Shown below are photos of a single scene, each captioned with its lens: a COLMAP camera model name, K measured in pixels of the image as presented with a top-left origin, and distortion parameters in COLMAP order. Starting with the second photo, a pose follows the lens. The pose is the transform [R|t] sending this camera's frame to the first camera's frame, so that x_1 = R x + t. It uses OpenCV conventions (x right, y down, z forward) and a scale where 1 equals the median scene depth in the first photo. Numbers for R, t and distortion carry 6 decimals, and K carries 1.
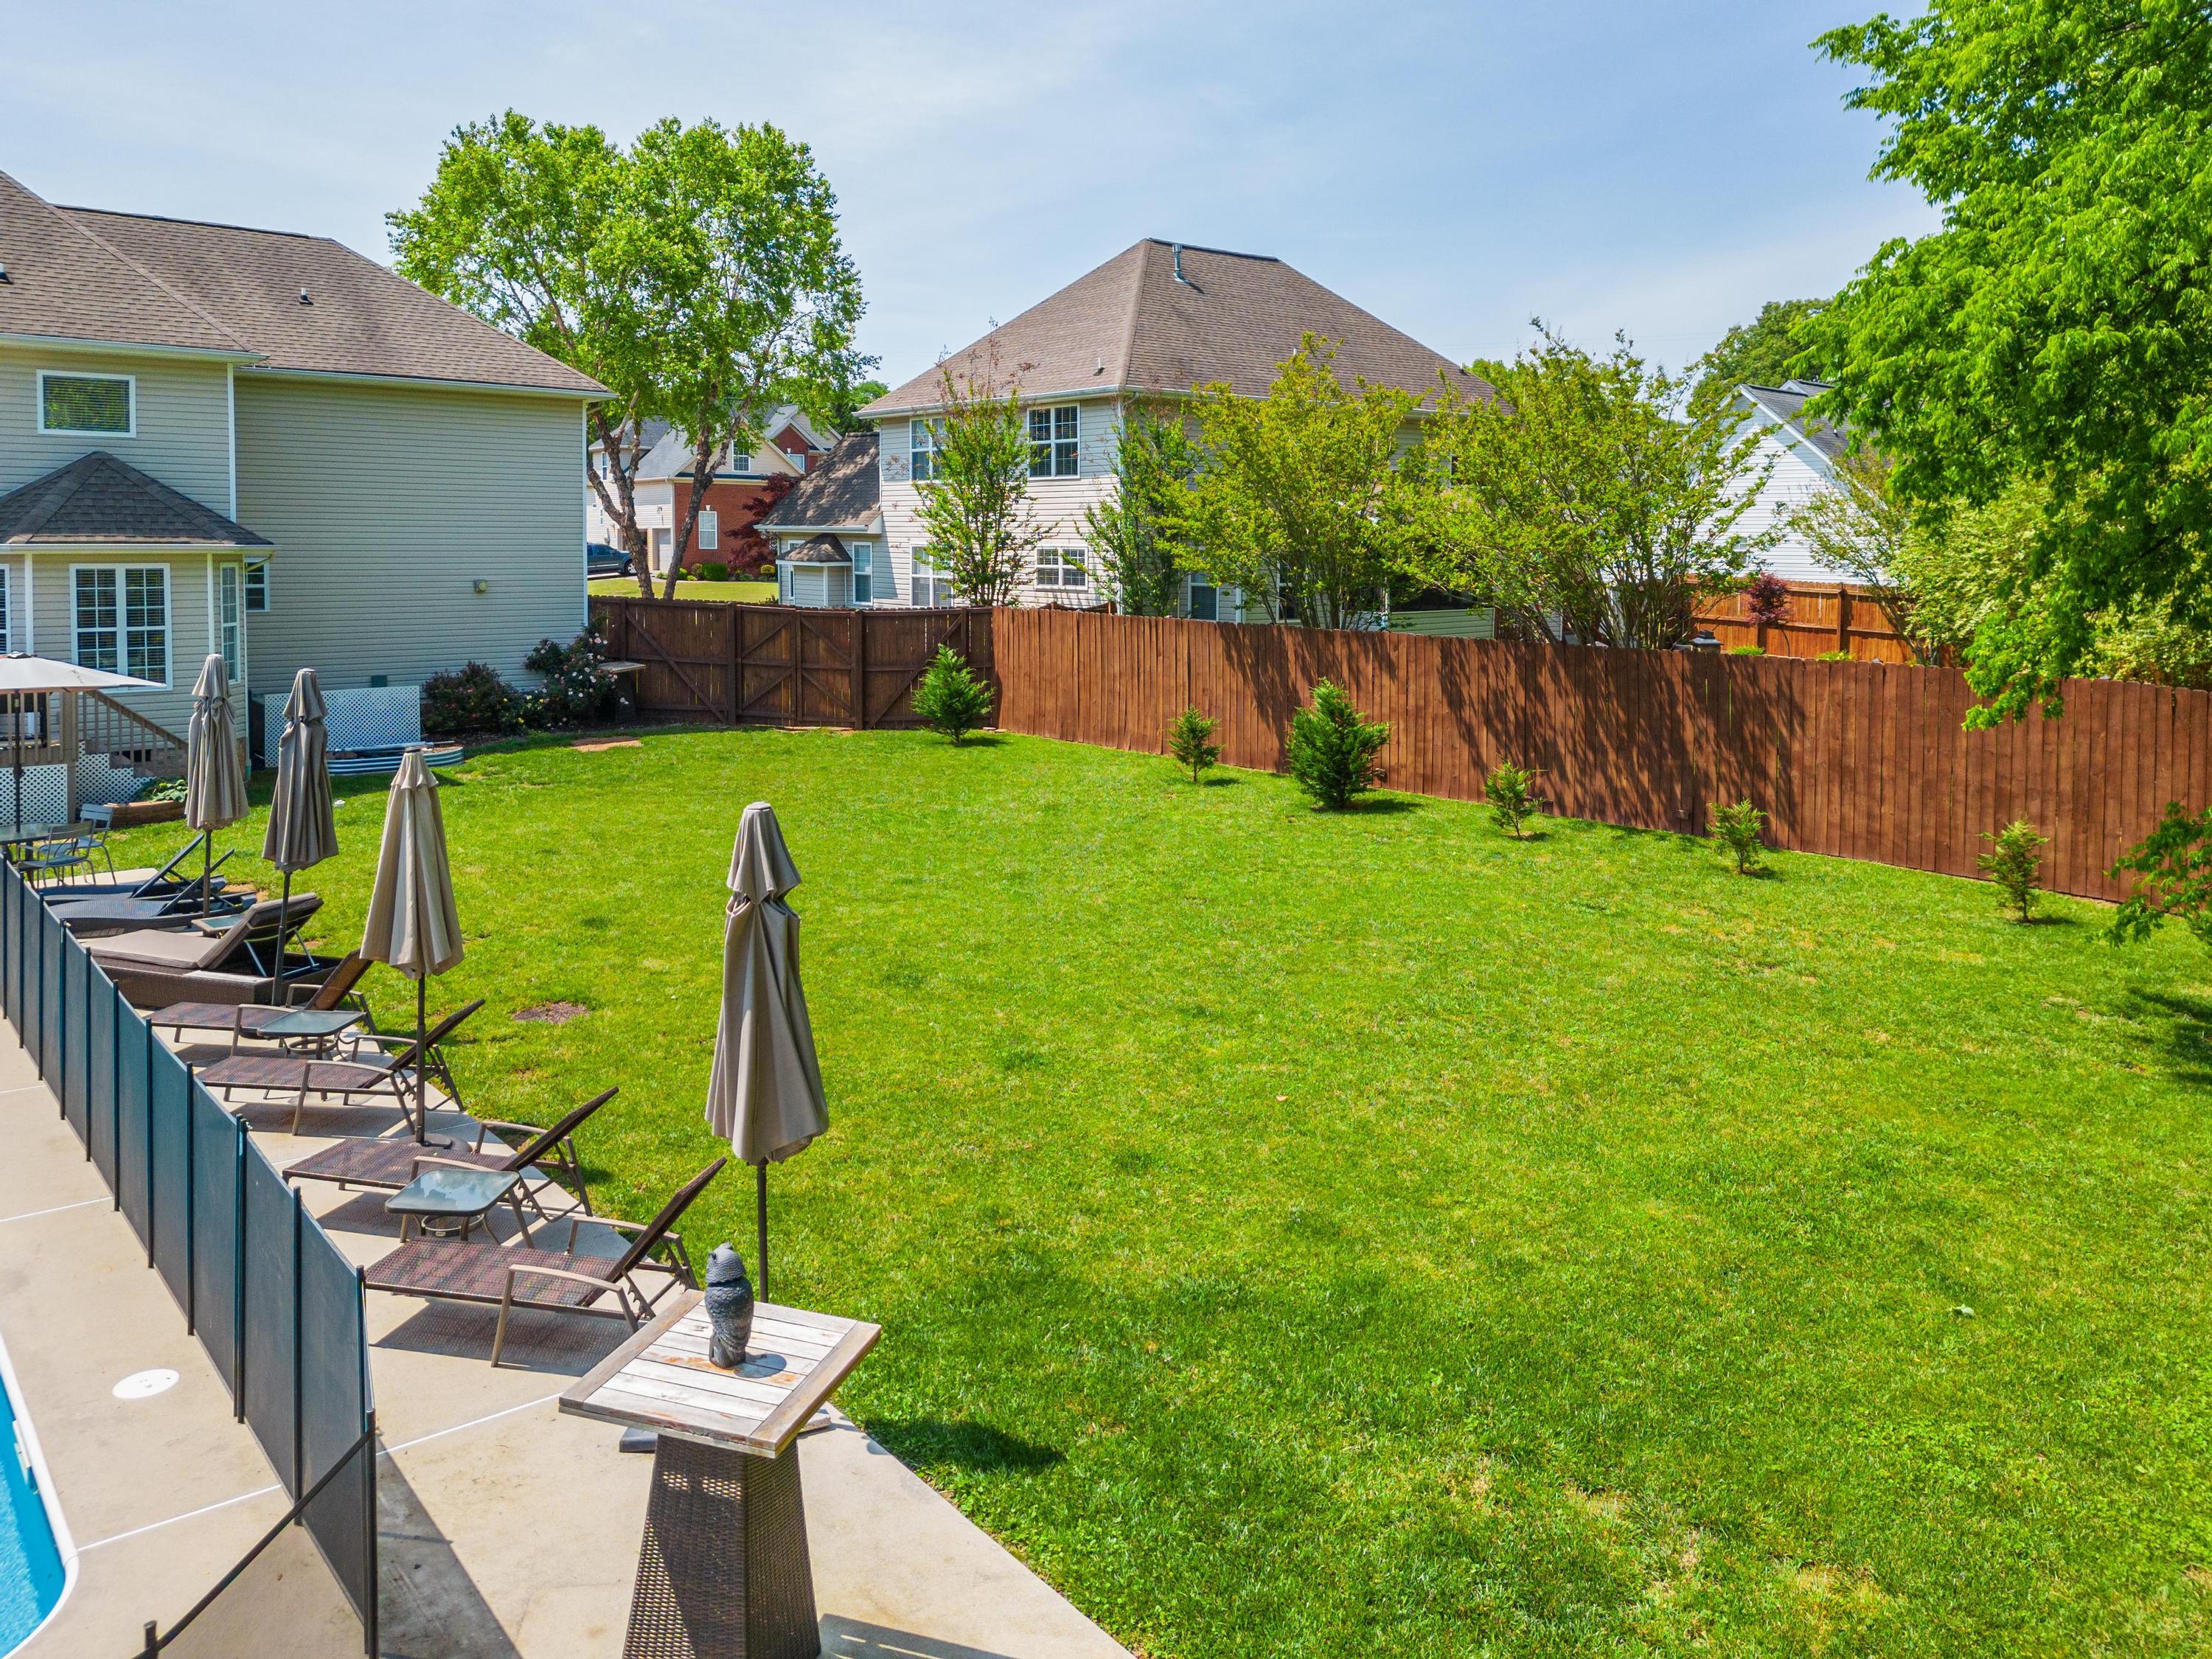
lens RADIAL K [[1545.8, 0, 1106.0], [0, 1545.8, 829.5], [0, 0, 1]] dist [0.116478, -0.127503]
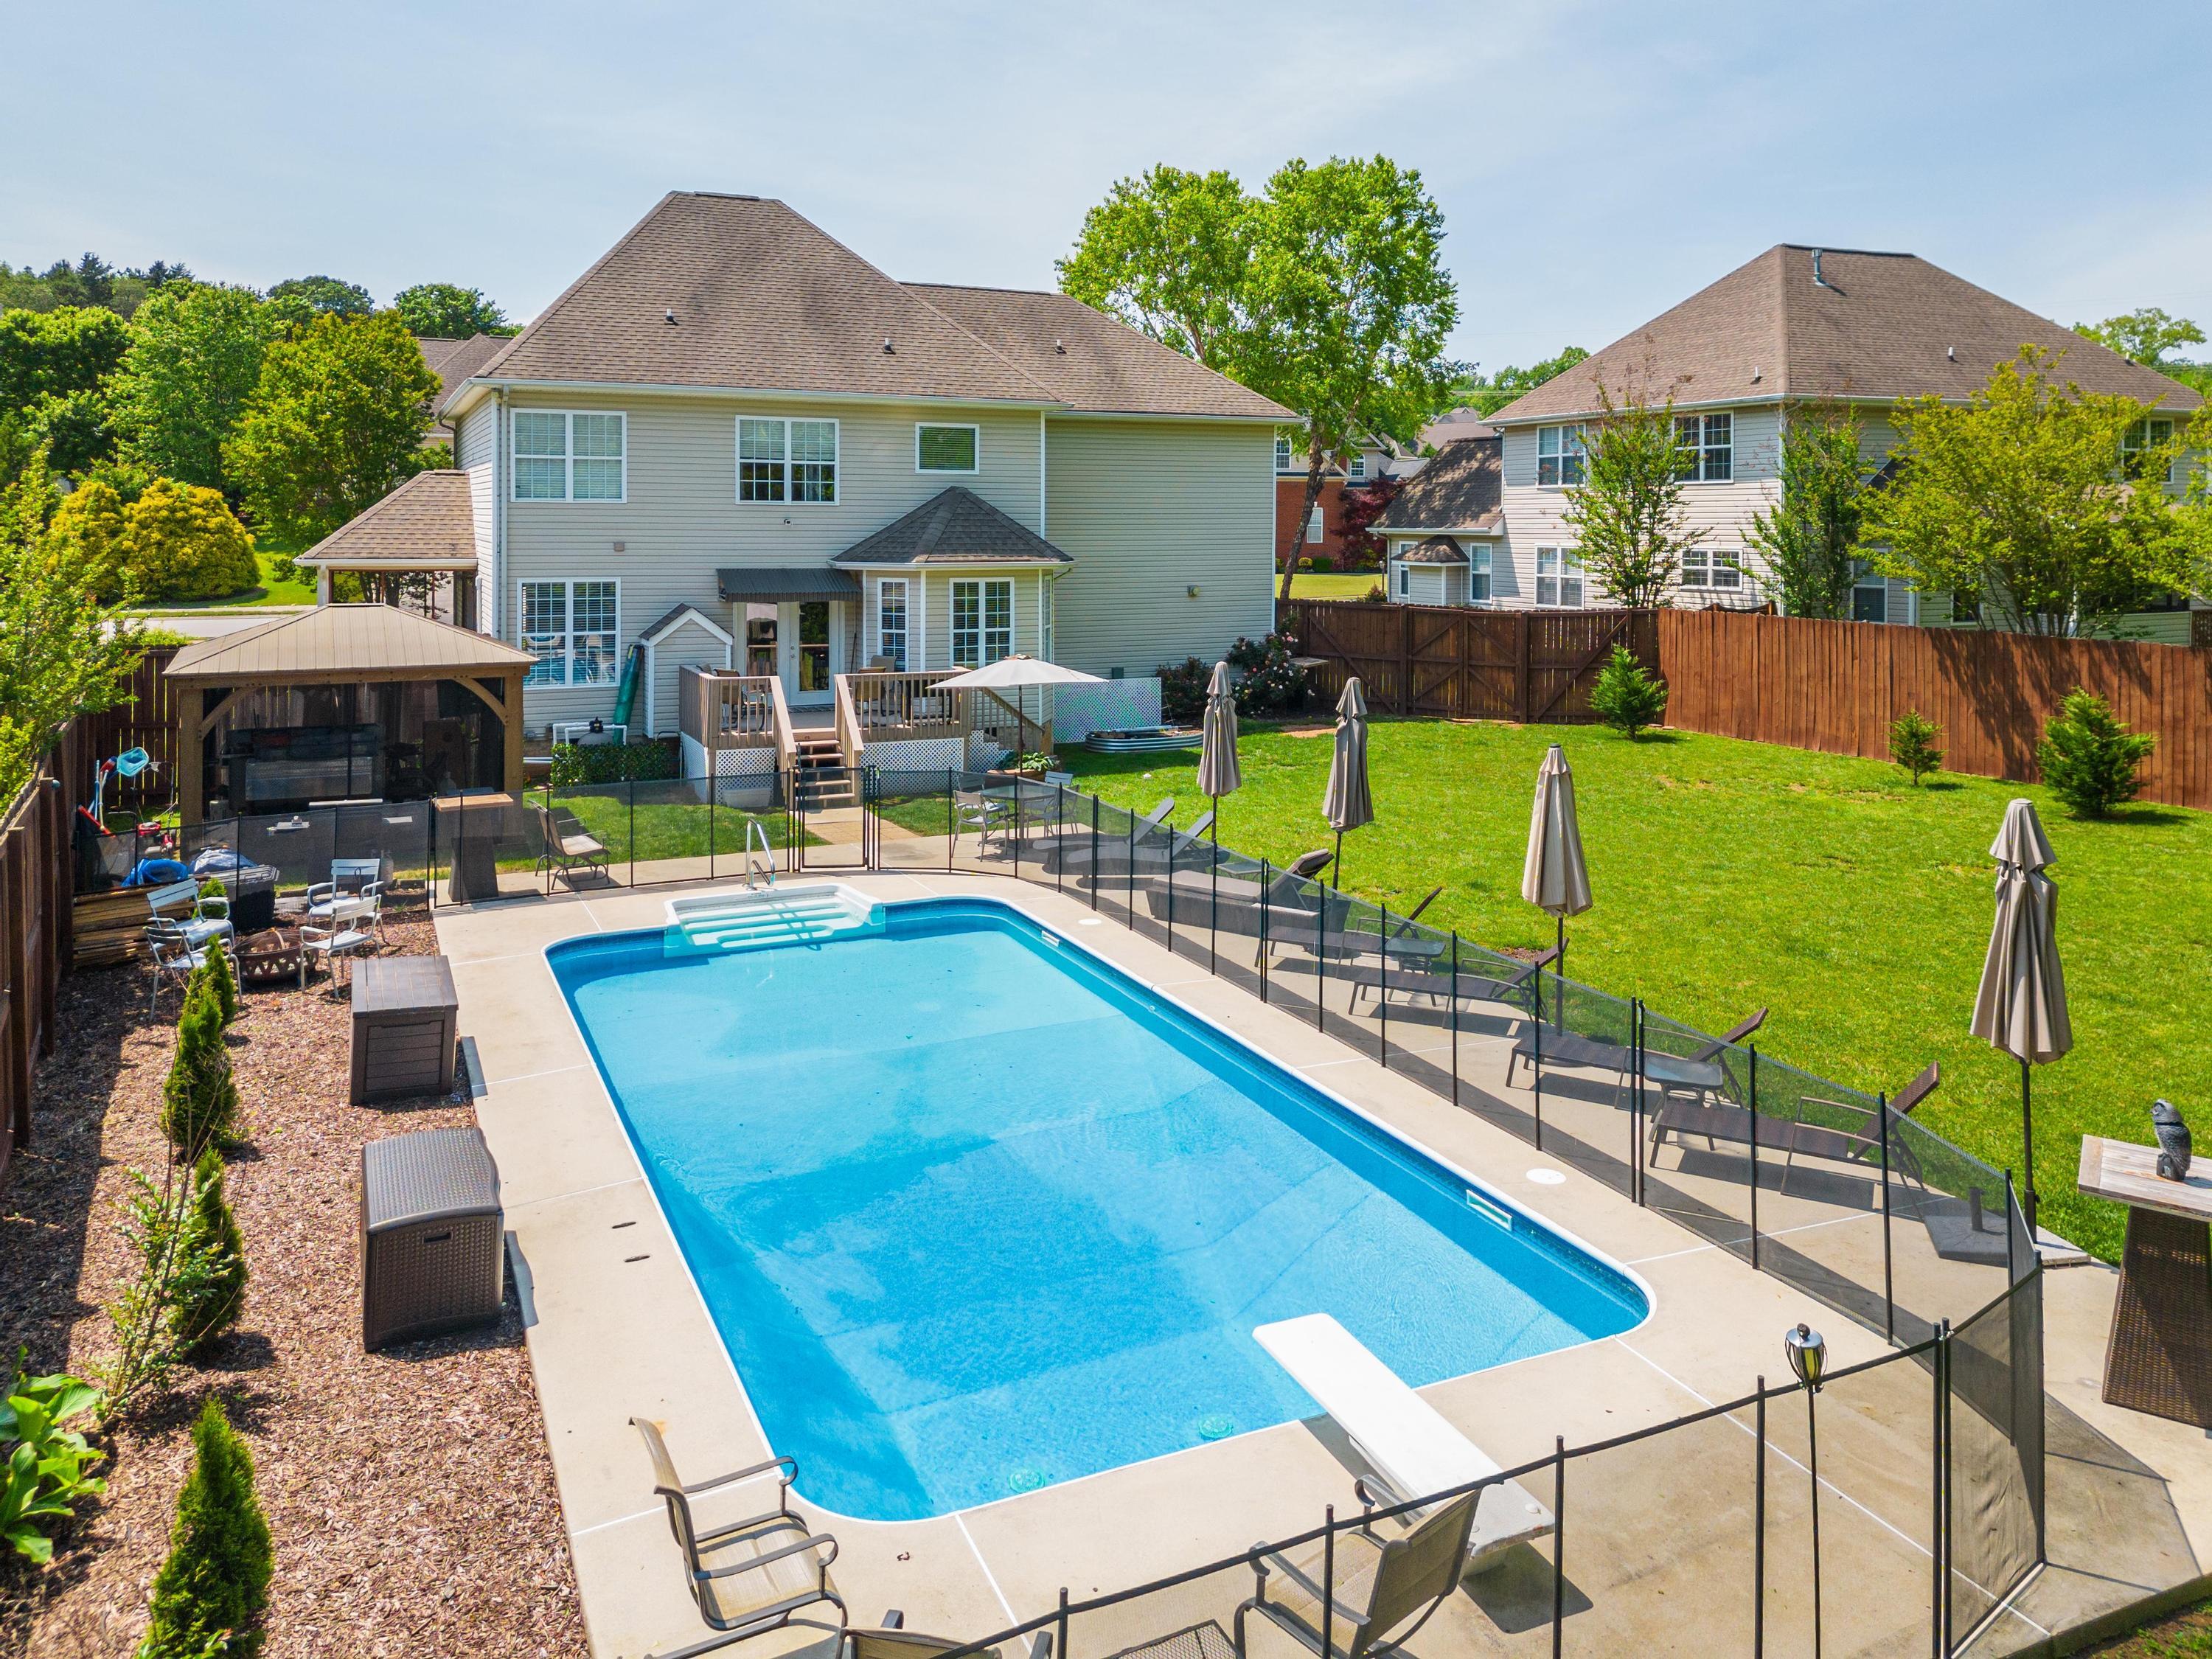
lens RADIAL K [[1586.5, 0, 1189.4], [0, 1586.5, 707.2], [0, 0, 1]] dist [0.100393, -0.140635]
pose [[0.966712, 0.024022, -0.254735, -0.093547], [-0.042255, 0.996901, -0.066350, 0.005640], [0.252352, 0.074906, 0.964732, -0.095875]]
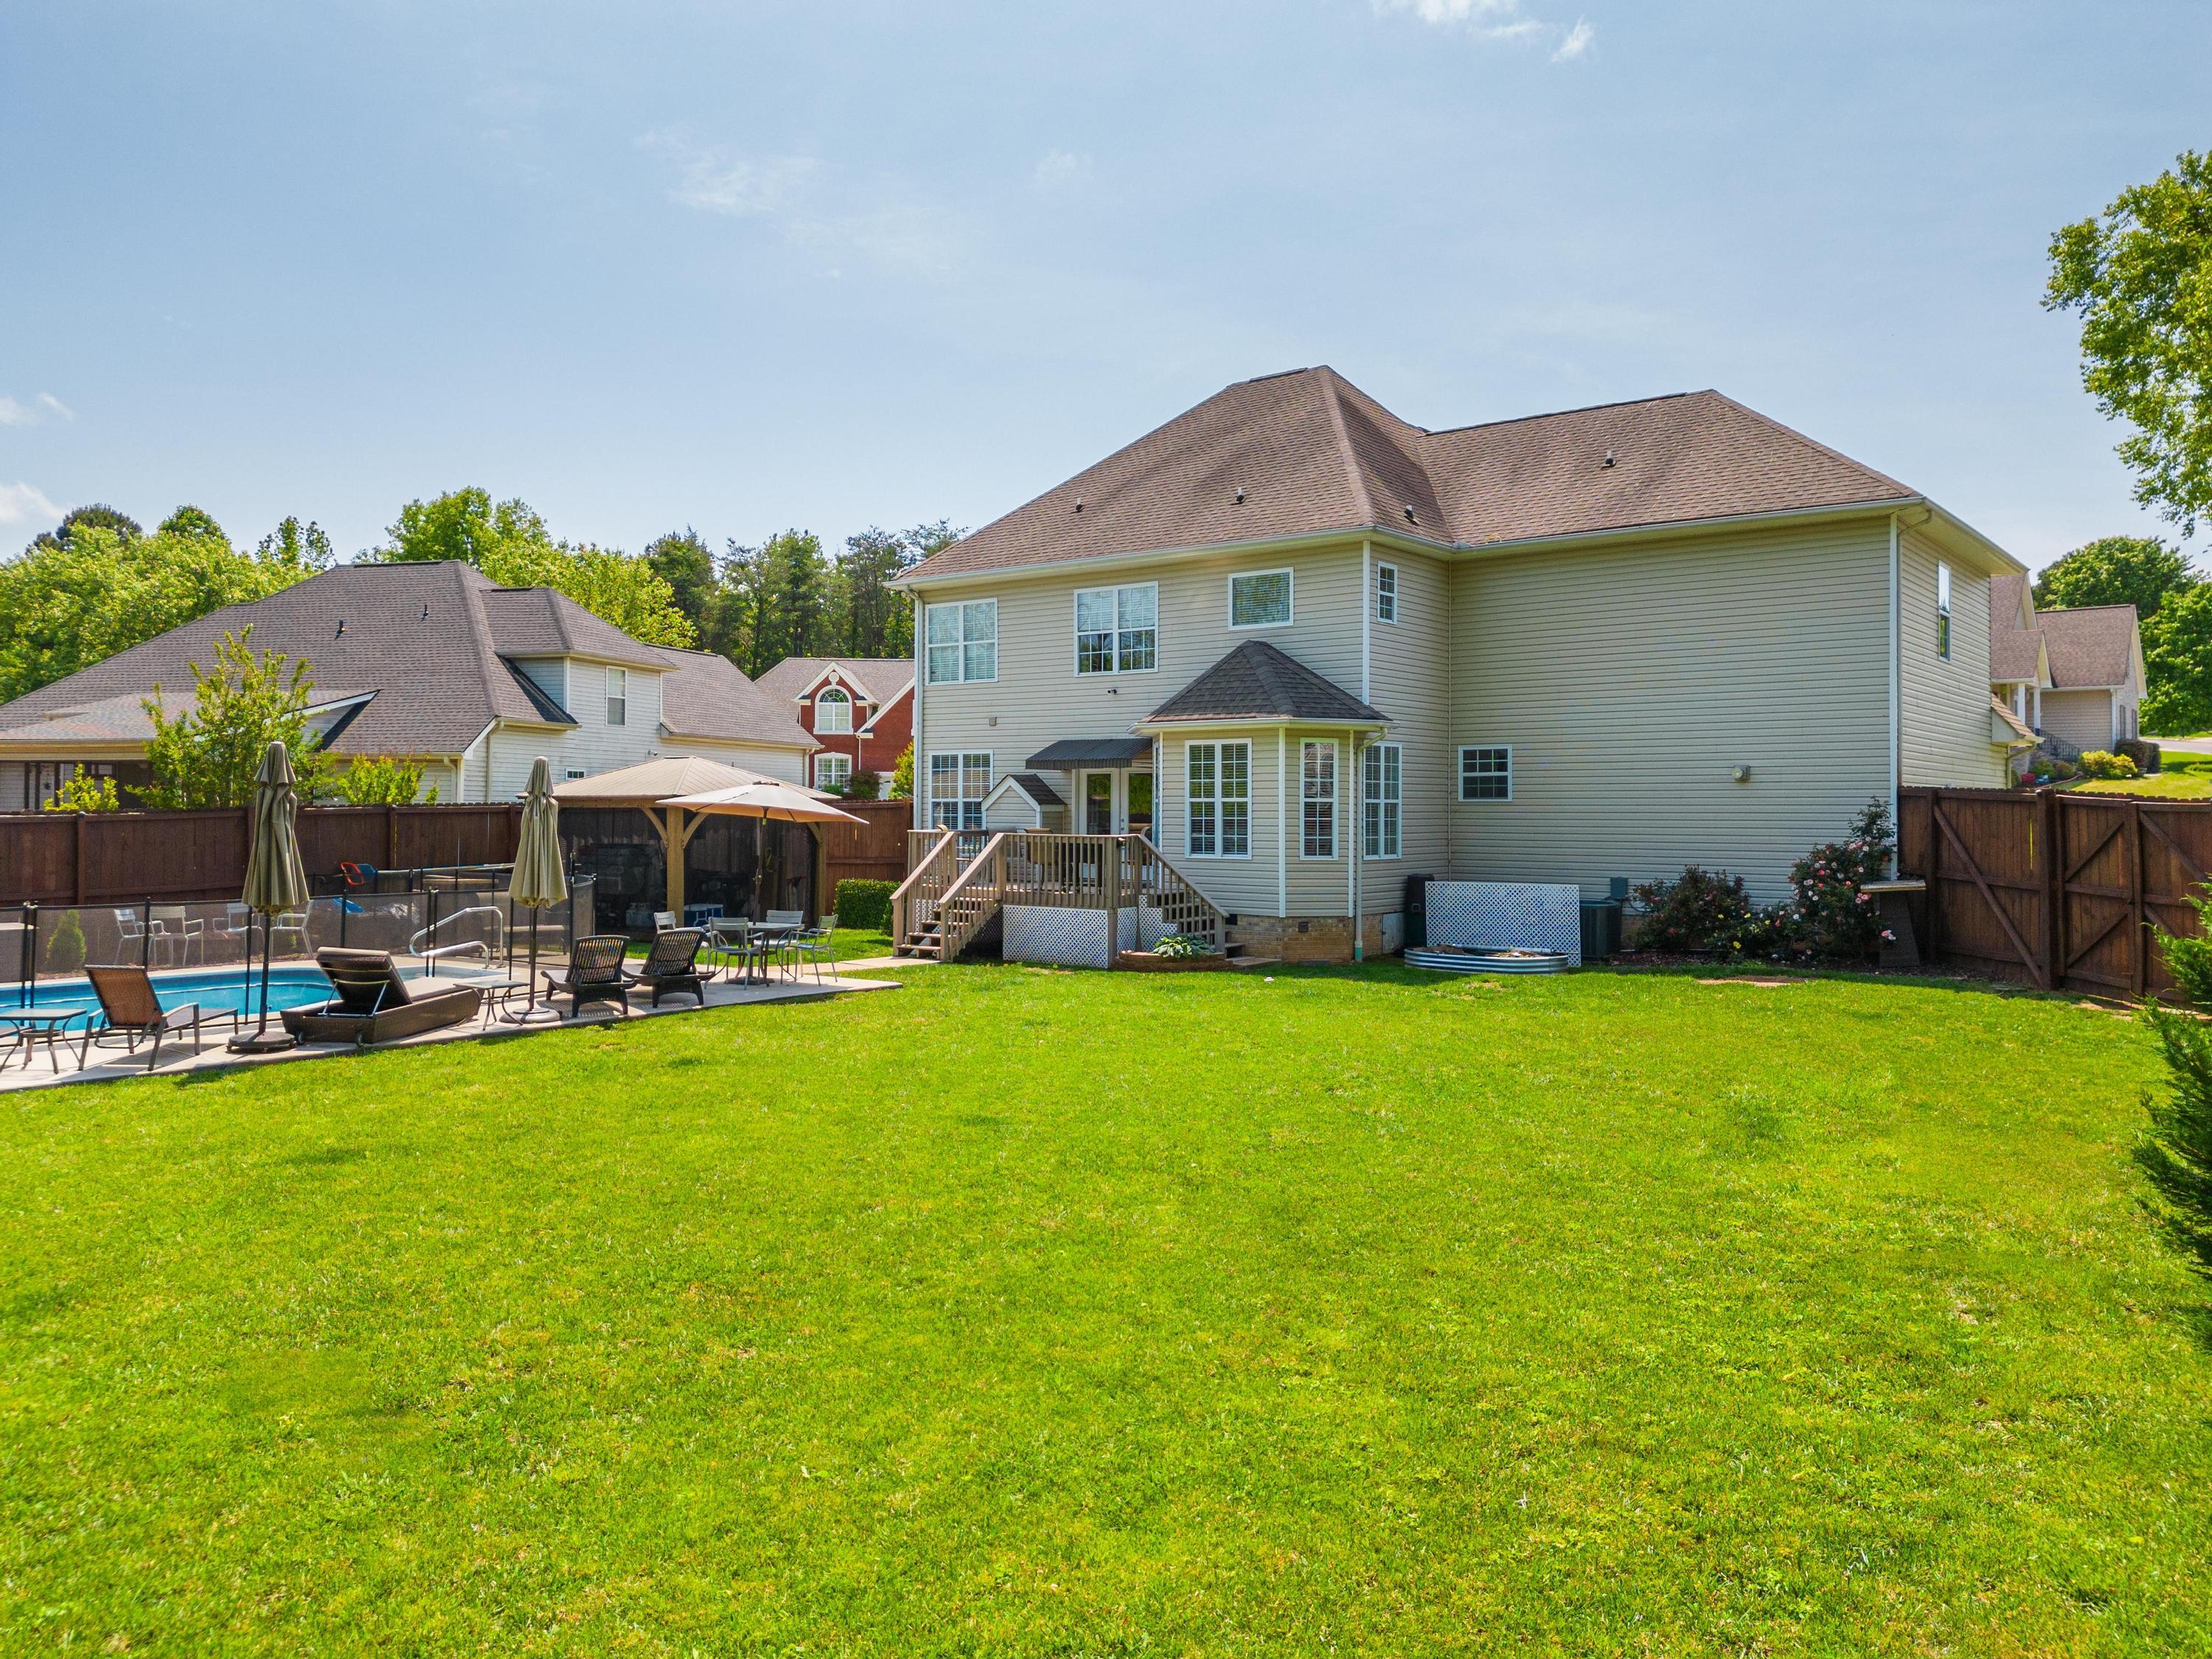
lens RADIAL K [[1545.8, 0, 1106.0], [0, 1545.8, 829.5], [0, 0, 1]] dist [0.116478, -0.127503]
pose [[0.183070, 0.003701, -0.983093, 0.258504], [-0.181701, 0.982892, -0.030136, -0.039028], [0.966163, 0.184146, 0.180610, 0.475703]]
